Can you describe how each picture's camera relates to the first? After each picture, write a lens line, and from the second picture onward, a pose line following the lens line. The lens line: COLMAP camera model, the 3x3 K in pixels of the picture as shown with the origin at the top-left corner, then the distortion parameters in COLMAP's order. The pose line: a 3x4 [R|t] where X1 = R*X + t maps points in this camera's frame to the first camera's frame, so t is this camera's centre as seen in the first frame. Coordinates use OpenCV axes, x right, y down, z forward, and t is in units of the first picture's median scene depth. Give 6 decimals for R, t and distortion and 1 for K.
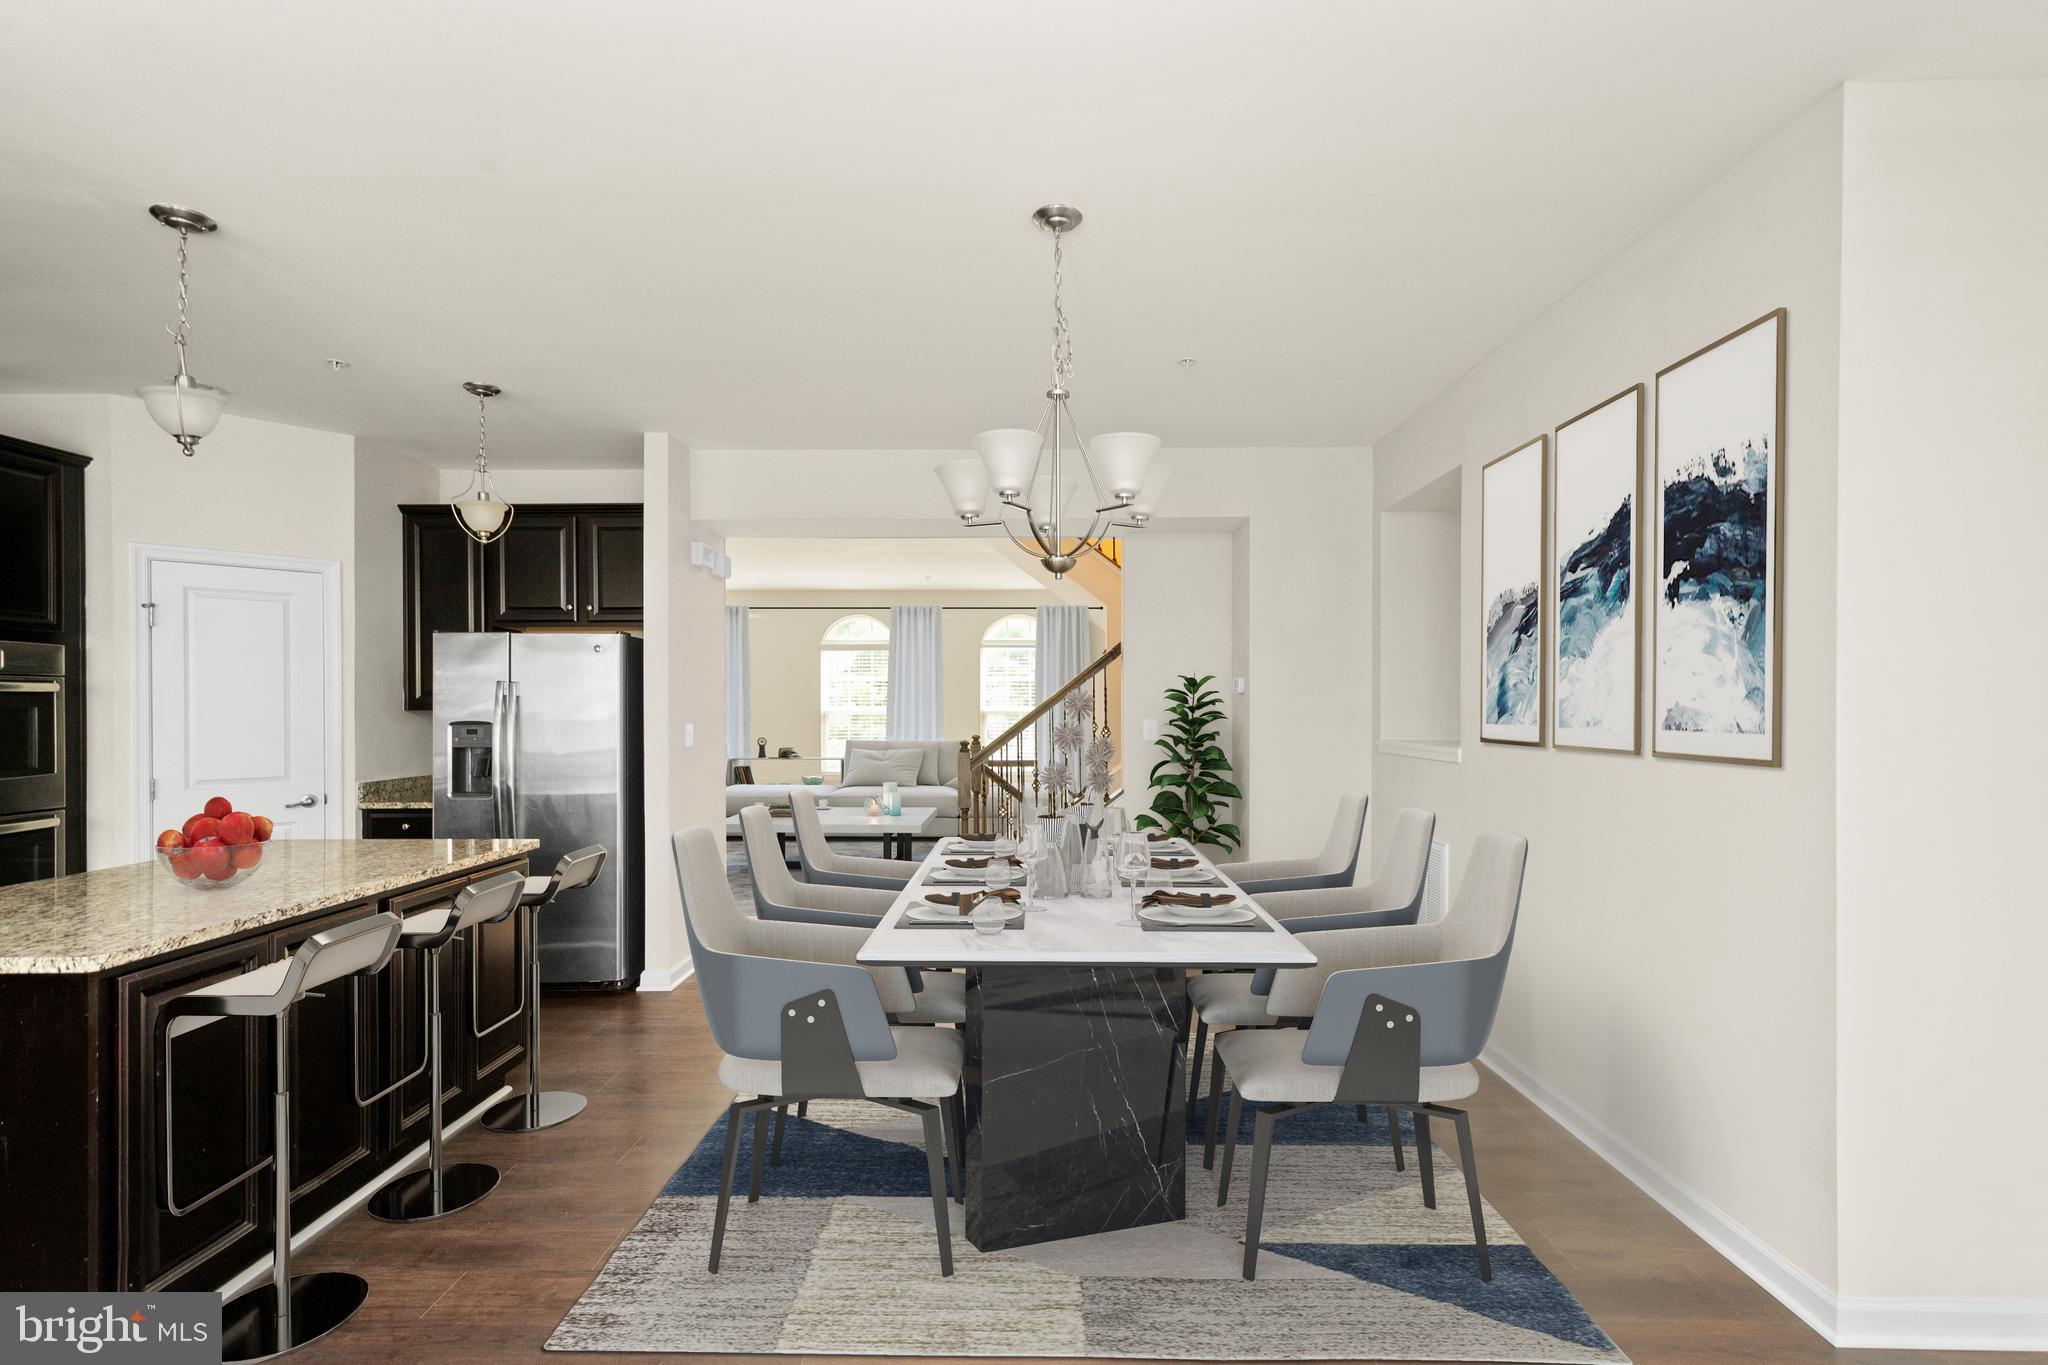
lens RADIAL K [[929.0, 0, 1037.9], [0, 929.0, 707.5], [0, 0, 1]] dist [0.008031, 0.000497]
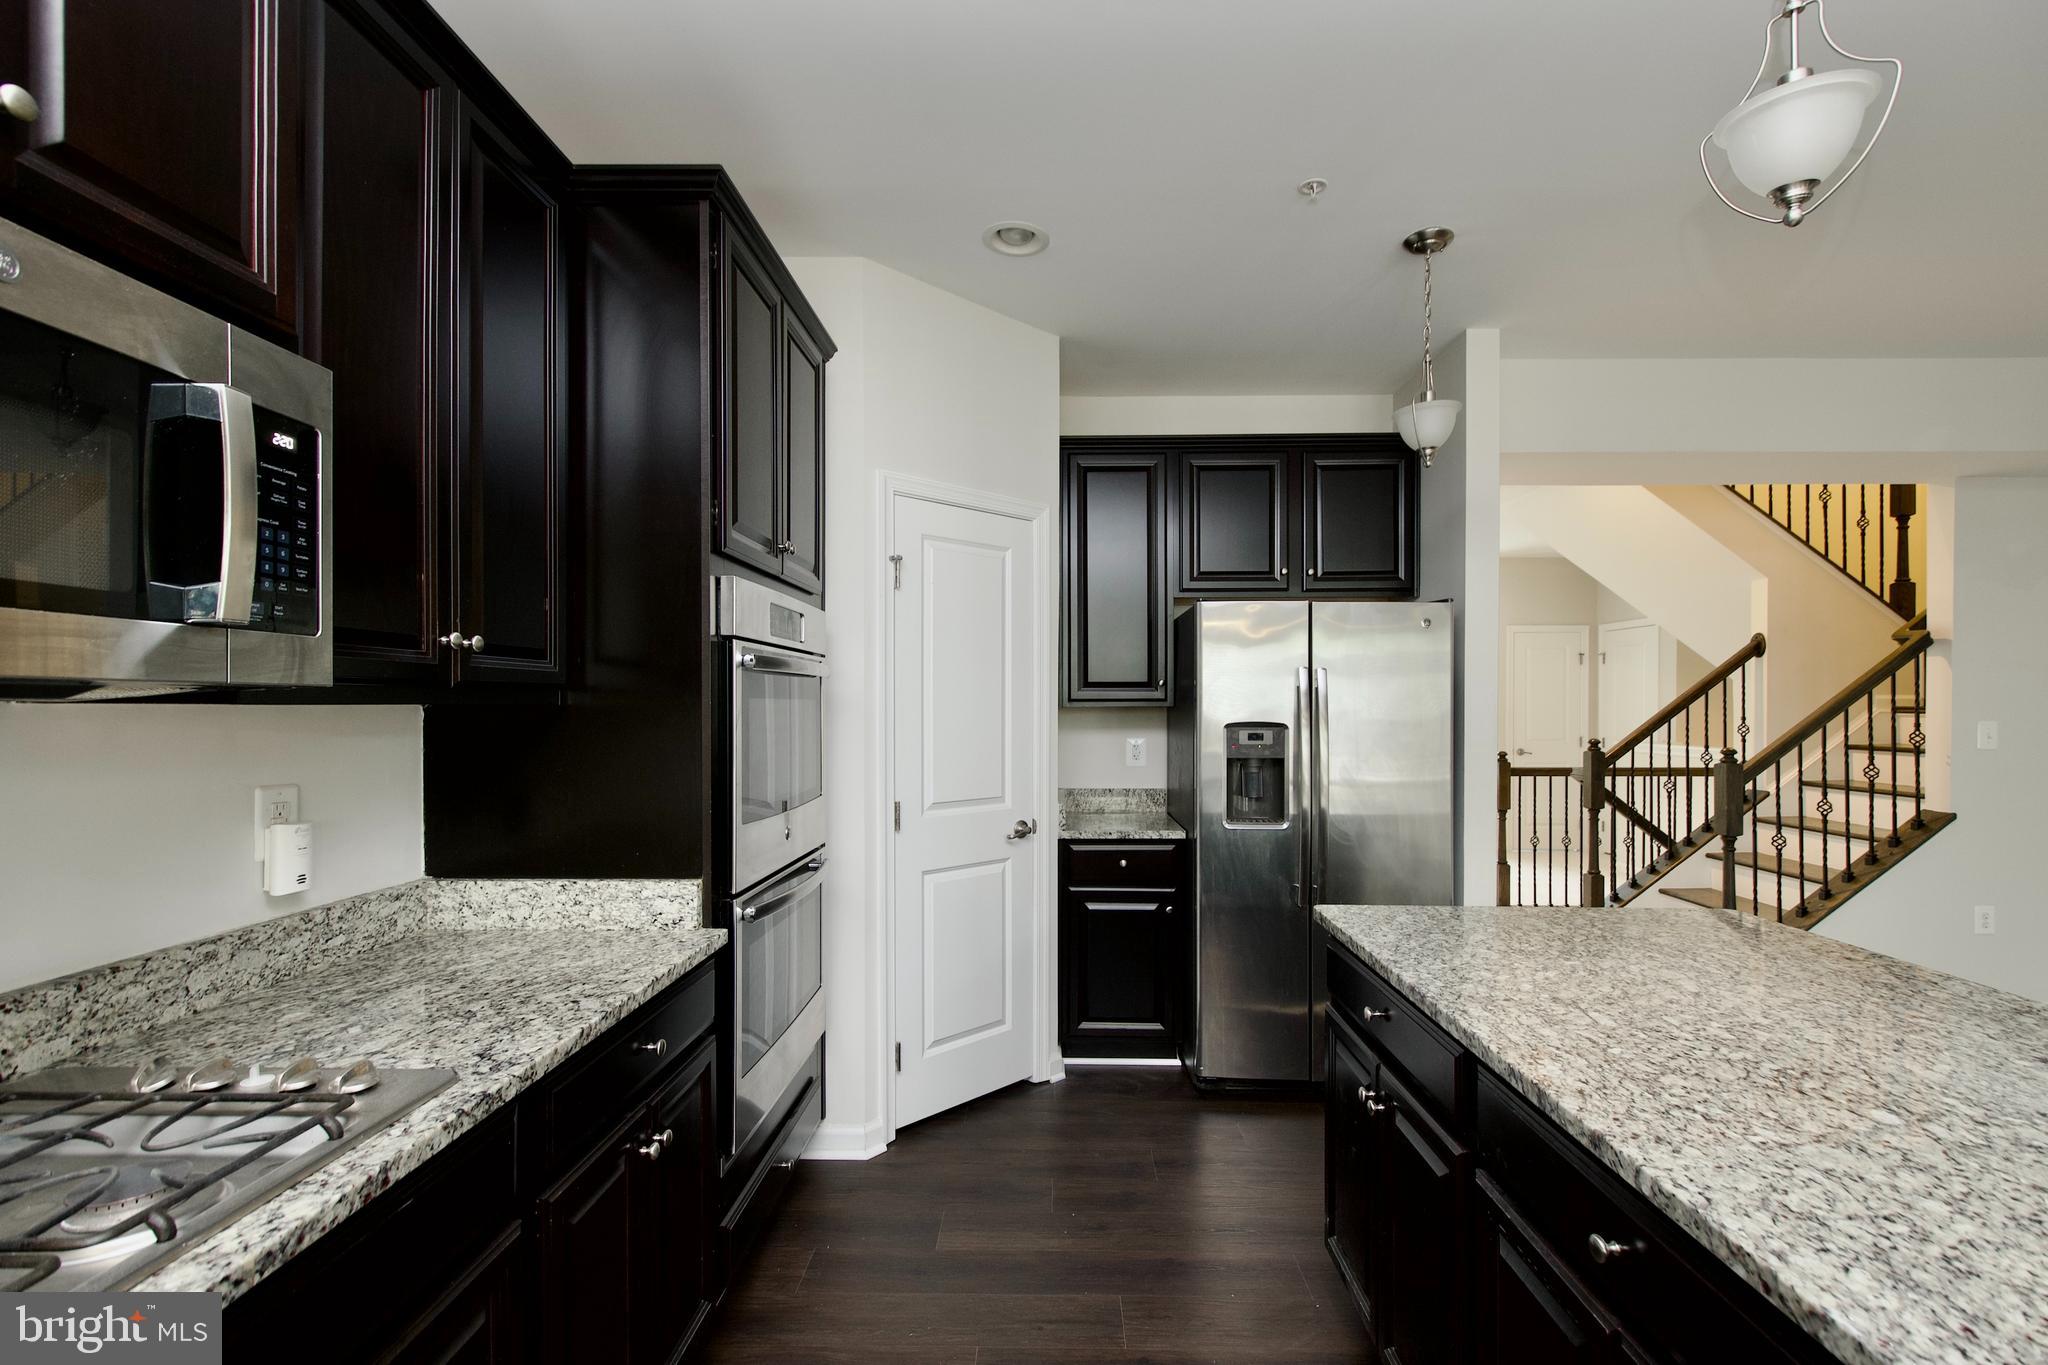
lens RADIAL K [[929.0, 0, 1042.8], [0, 929.0, 706.7], [0, 0, 1]] dist [0.001829, 0.000053]
pose [[0.999975, 0.004127, -0.005716, -0.770617], [-0.004120, 0.999991, 0.001299, 0.002515], [0.005722, -0.001275, 0.999983, 0.272624]]
